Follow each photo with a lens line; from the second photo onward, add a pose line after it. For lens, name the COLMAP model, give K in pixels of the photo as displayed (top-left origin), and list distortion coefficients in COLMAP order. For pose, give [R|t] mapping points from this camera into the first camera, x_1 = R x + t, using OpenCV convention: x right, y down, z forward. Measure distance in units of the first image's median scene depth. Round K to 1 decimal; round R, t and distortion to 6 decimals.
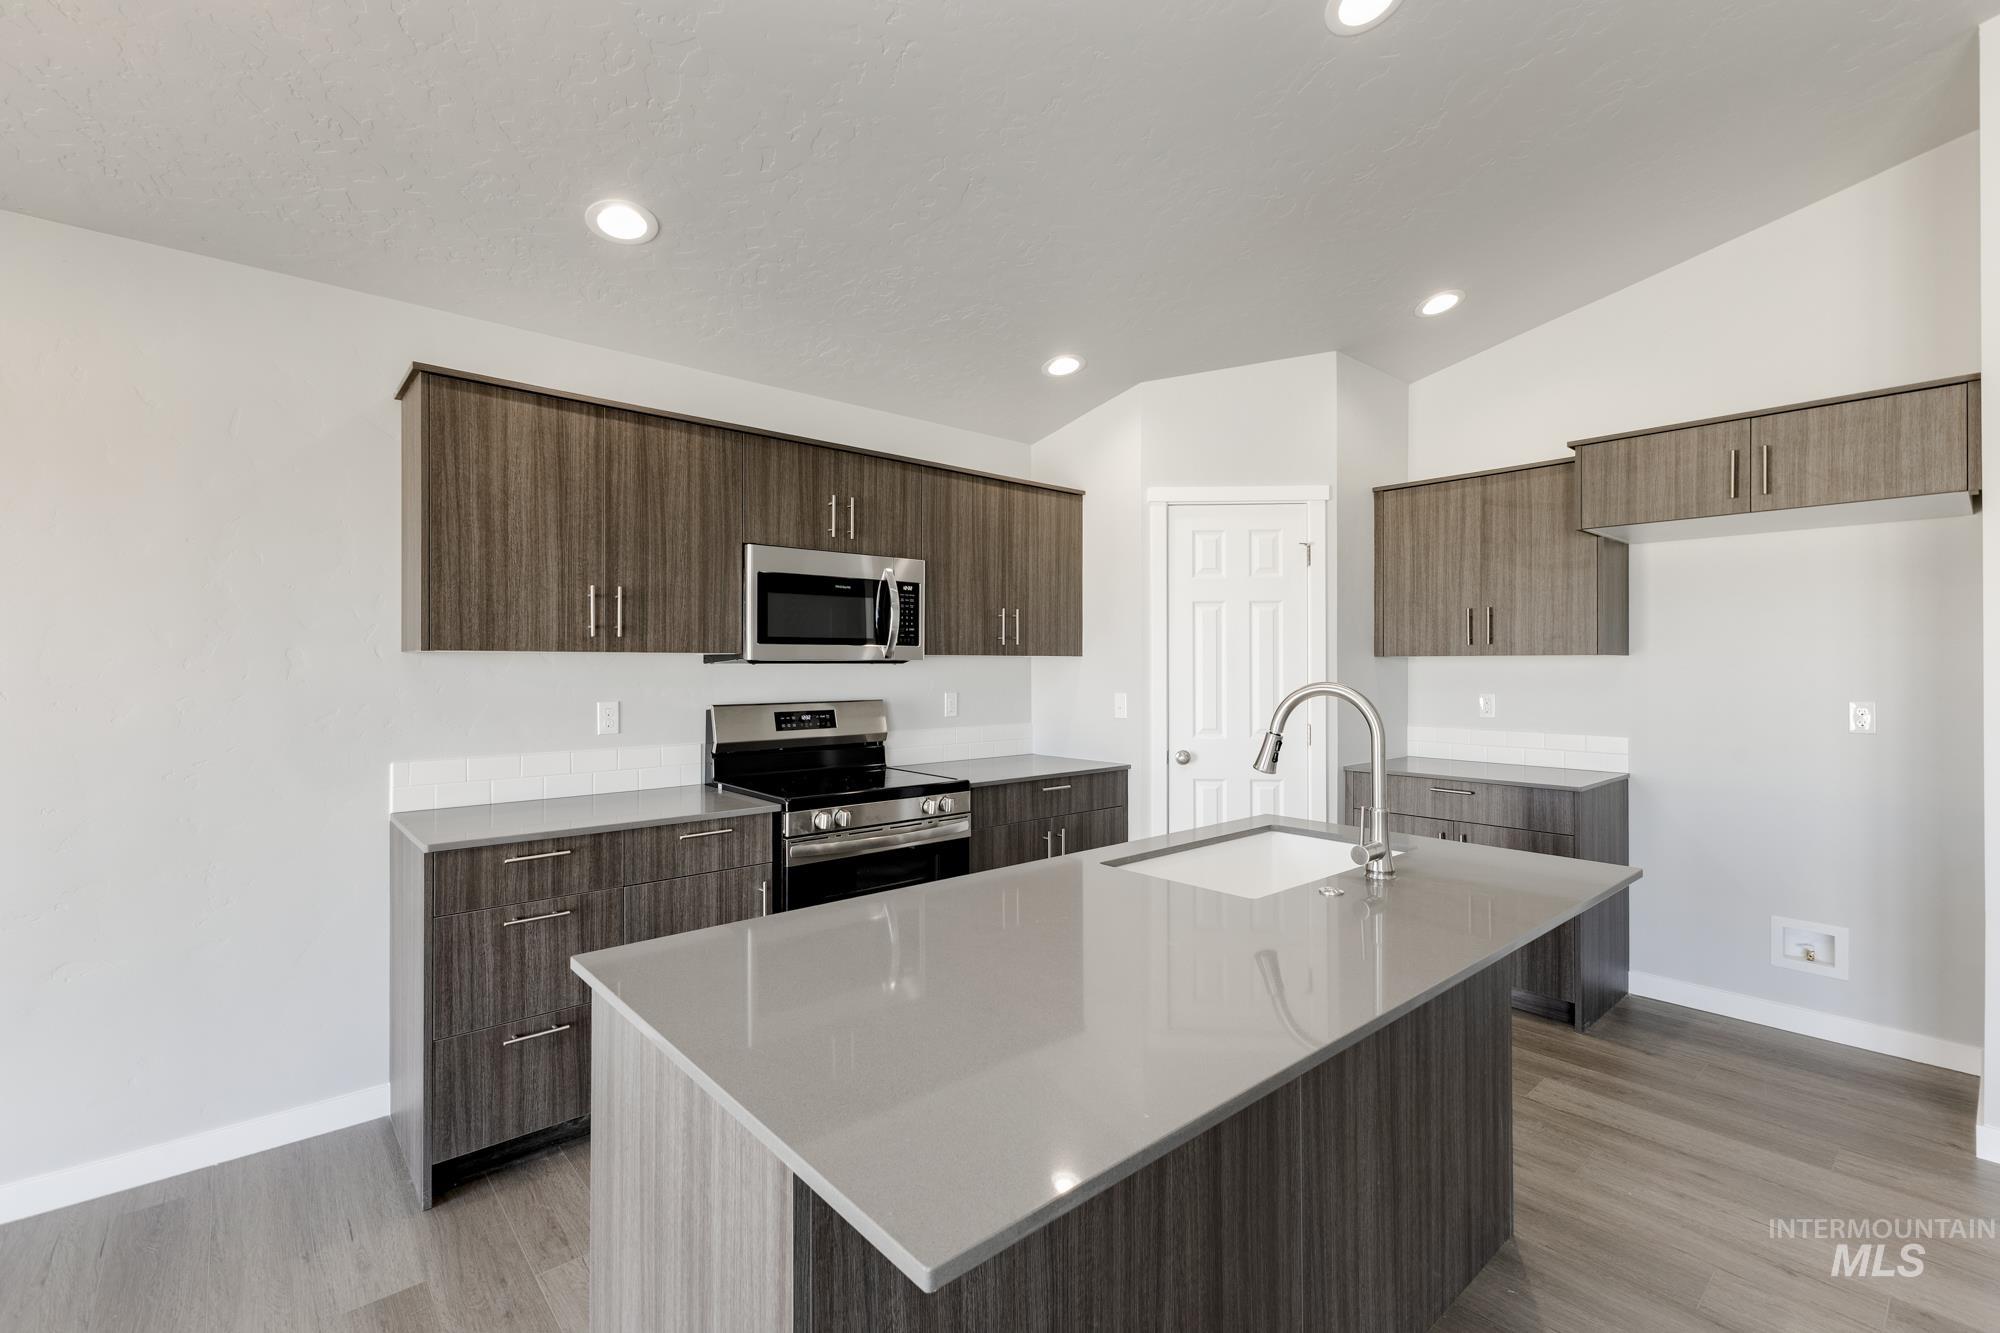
lens RADIAL K [[873.0, 0, 999.7], [0, 873.0, 663.0], [0, 0, 1]] dist [0.007730, 0.000119]
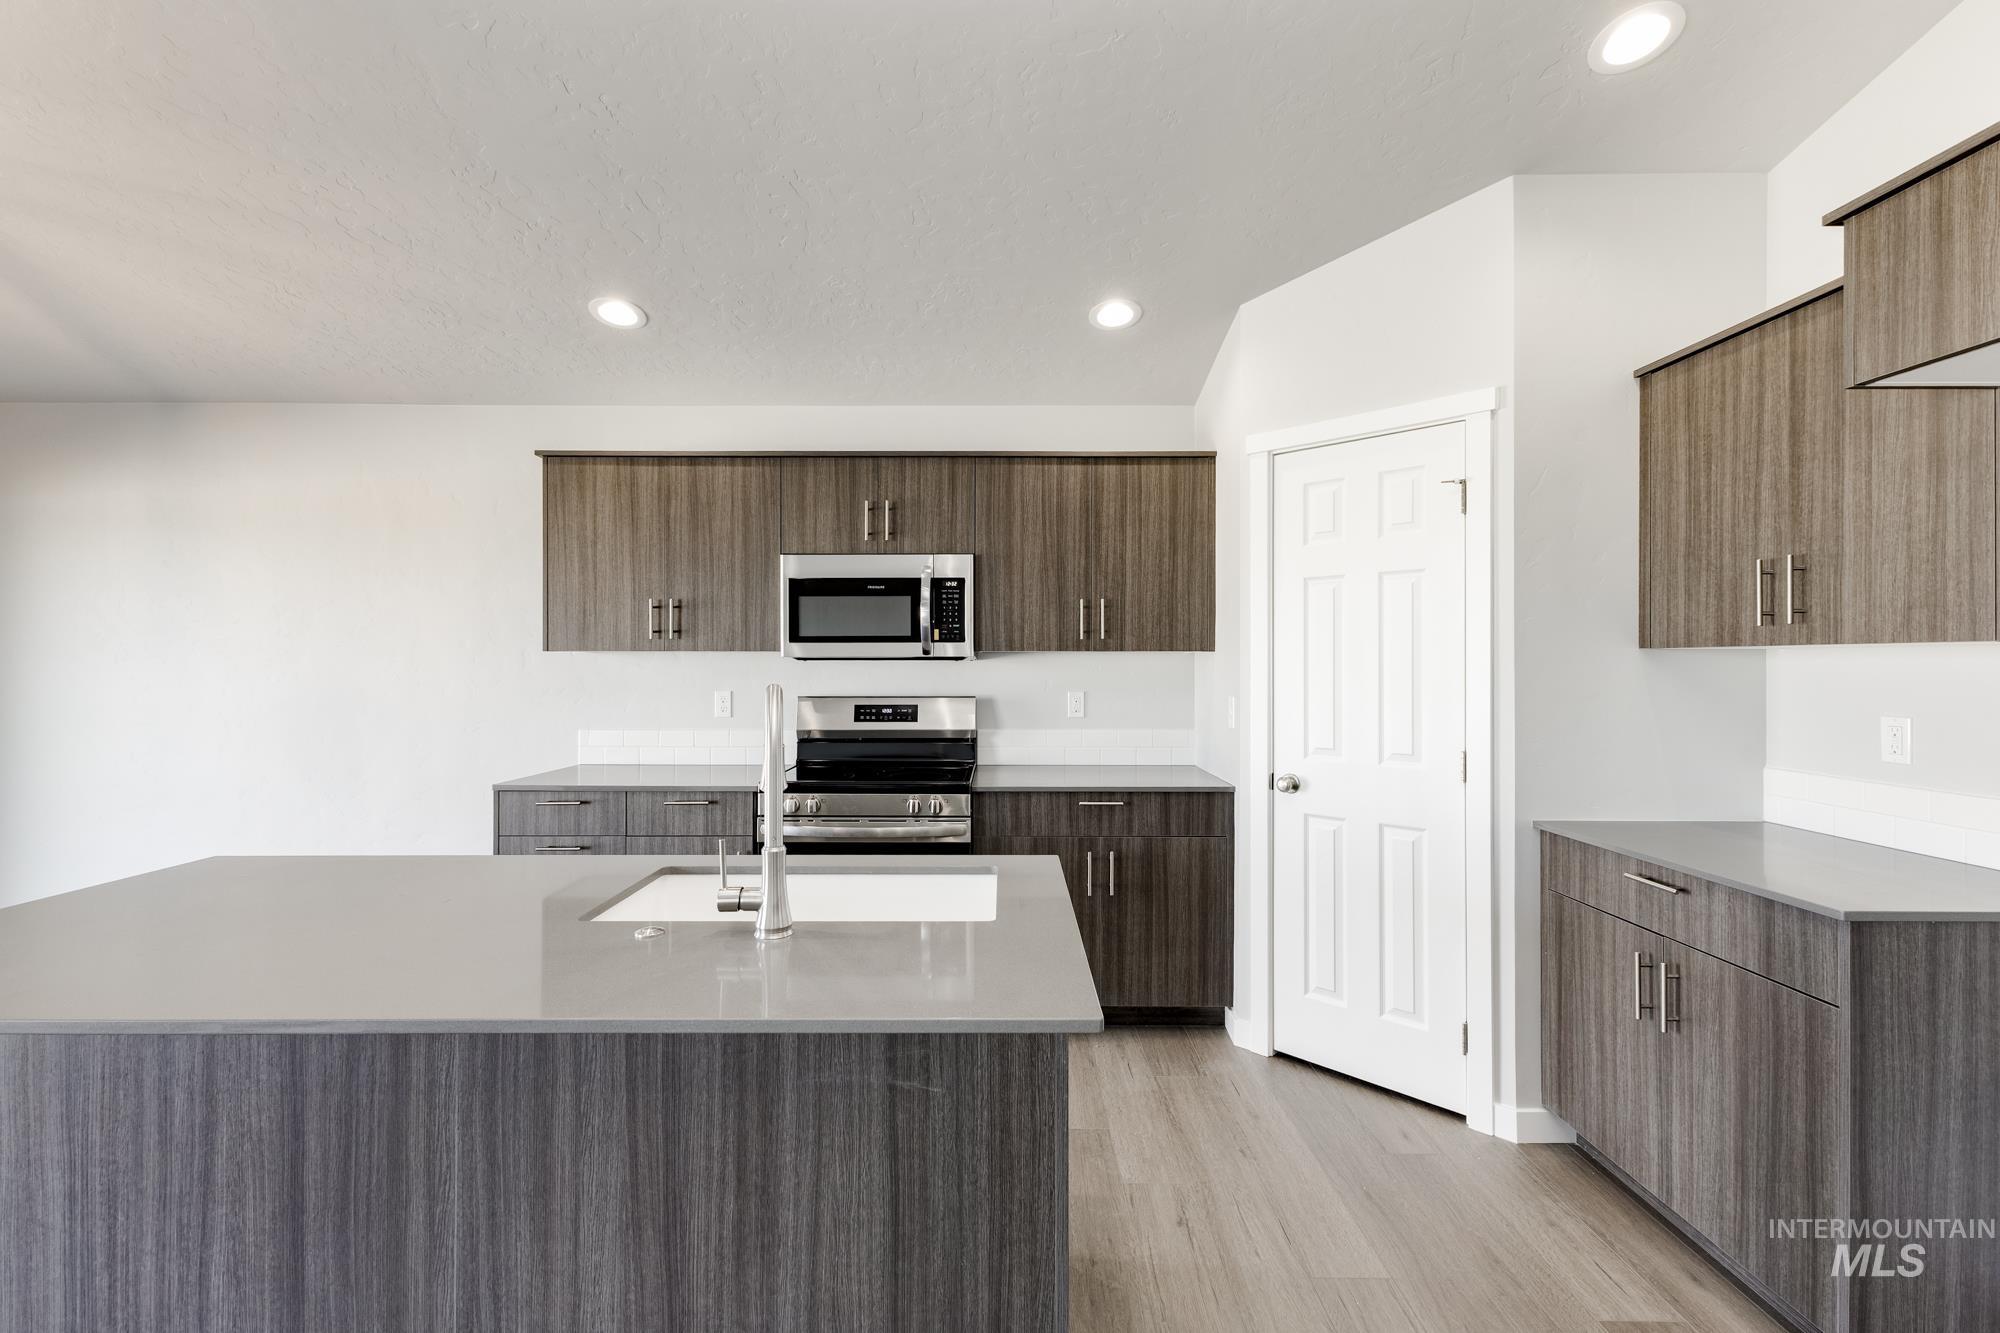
lens RADIAL K [[873.0, 0, 999.7], [0, 873.0, 663.0], [0, 0, 1]] dist [0.007730, 0.000119]
pose [[0.750754, 0.001684, -0.660580, 0.628545], [0.000956, 0.999993, 0.003636, 0.000223], [0.660581, -0.003362, 0.750747, 0.314316]]
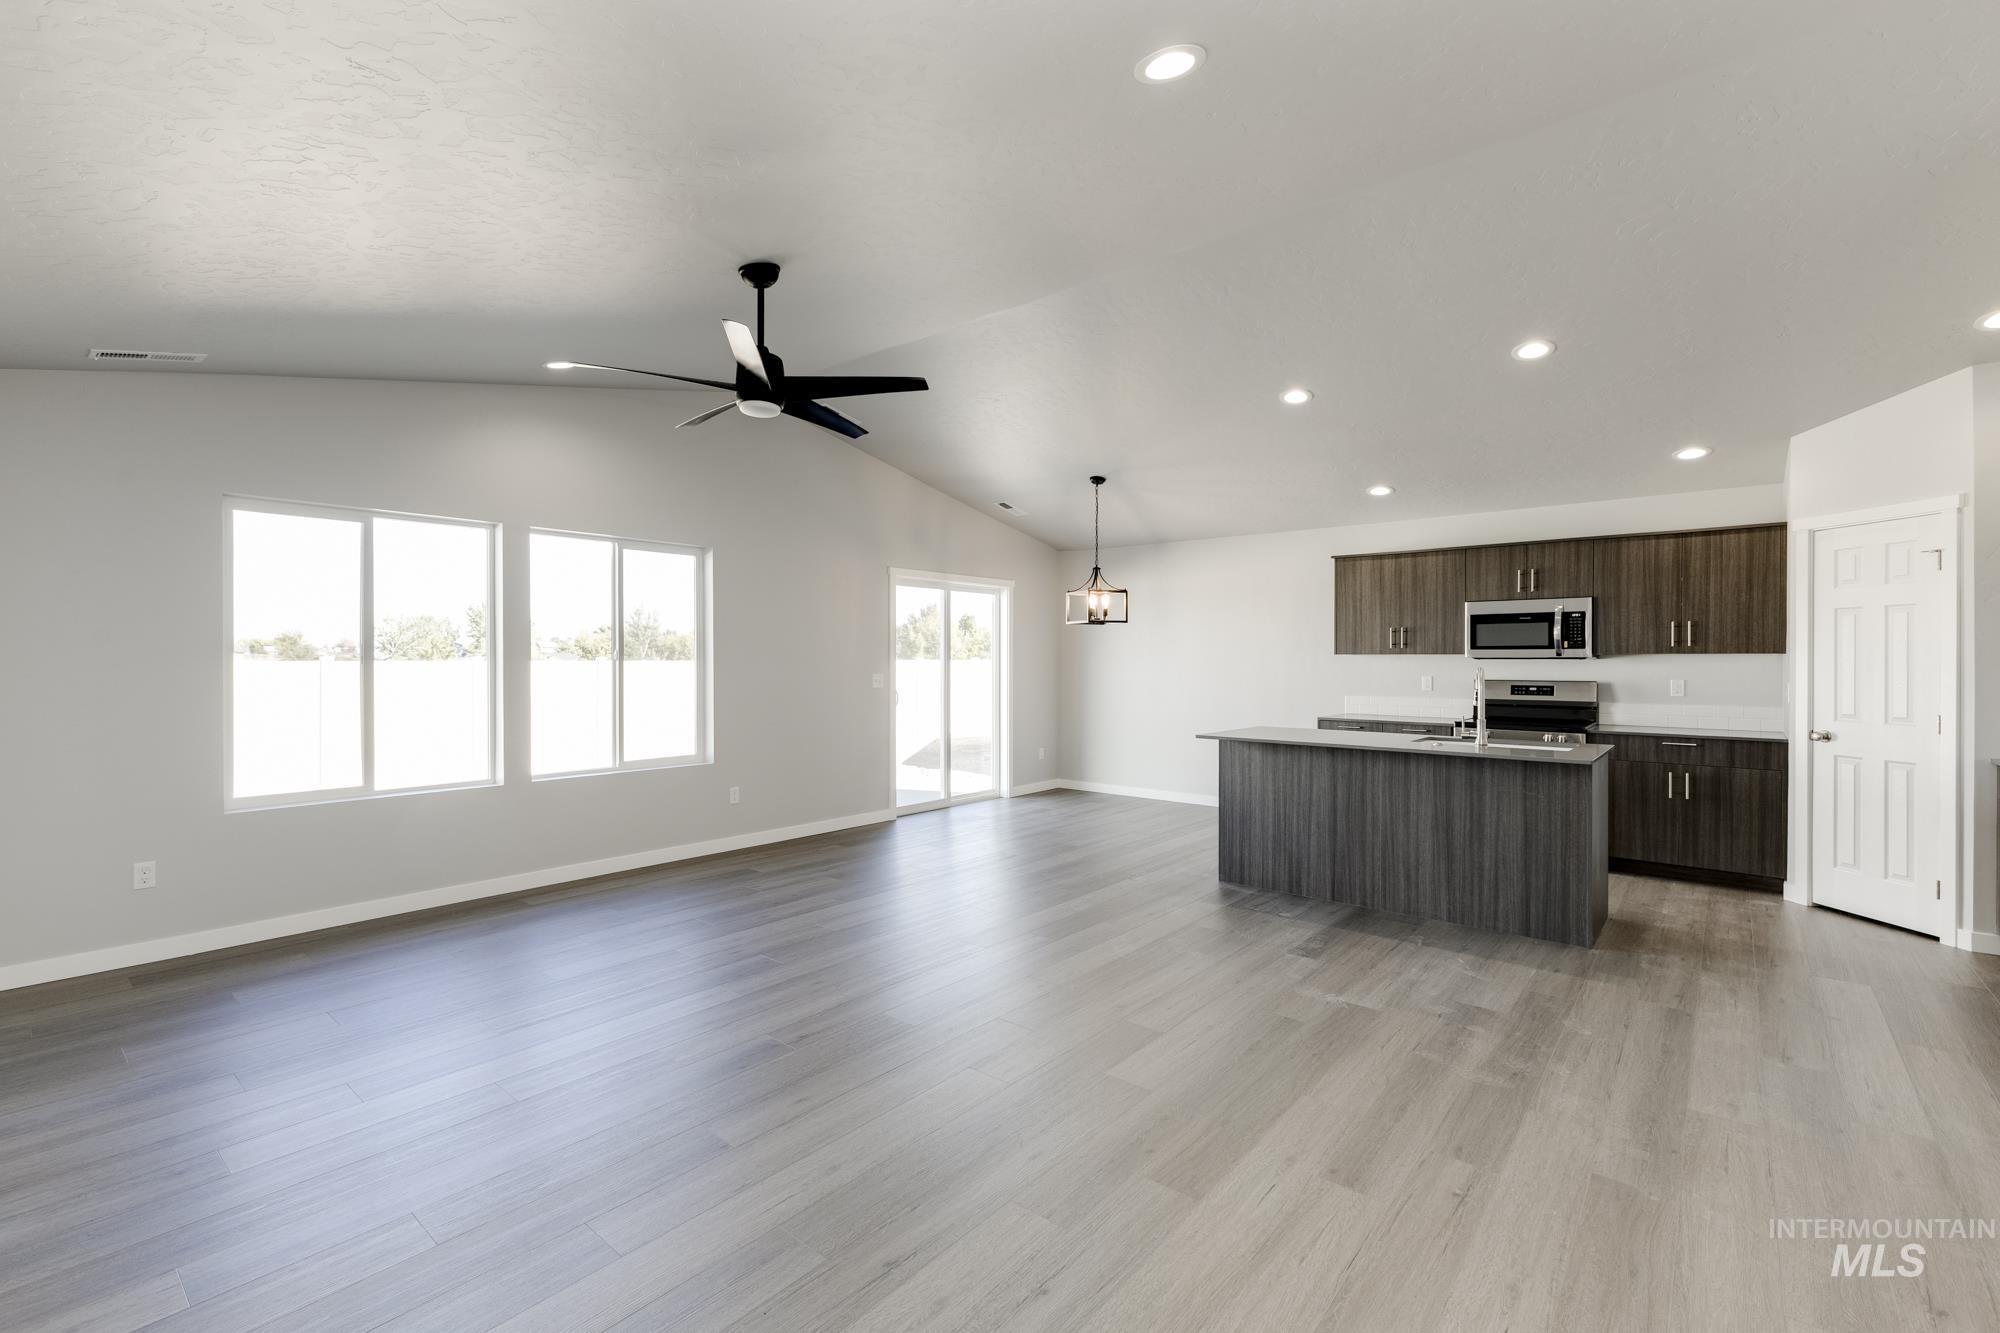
lens RADIAL K [[859.0, 0, 1000.9], [0, 859.0, 661.2], [0, 0, 1]] dist [0.015589, -0.006104]
pose [[0.150203, 0.003573, -0.988649, 1.487467], [0.000924, 0.999993, 0.003754, -0.003230], [0.988655, -0.001478, 0.150198, -0.387499]]
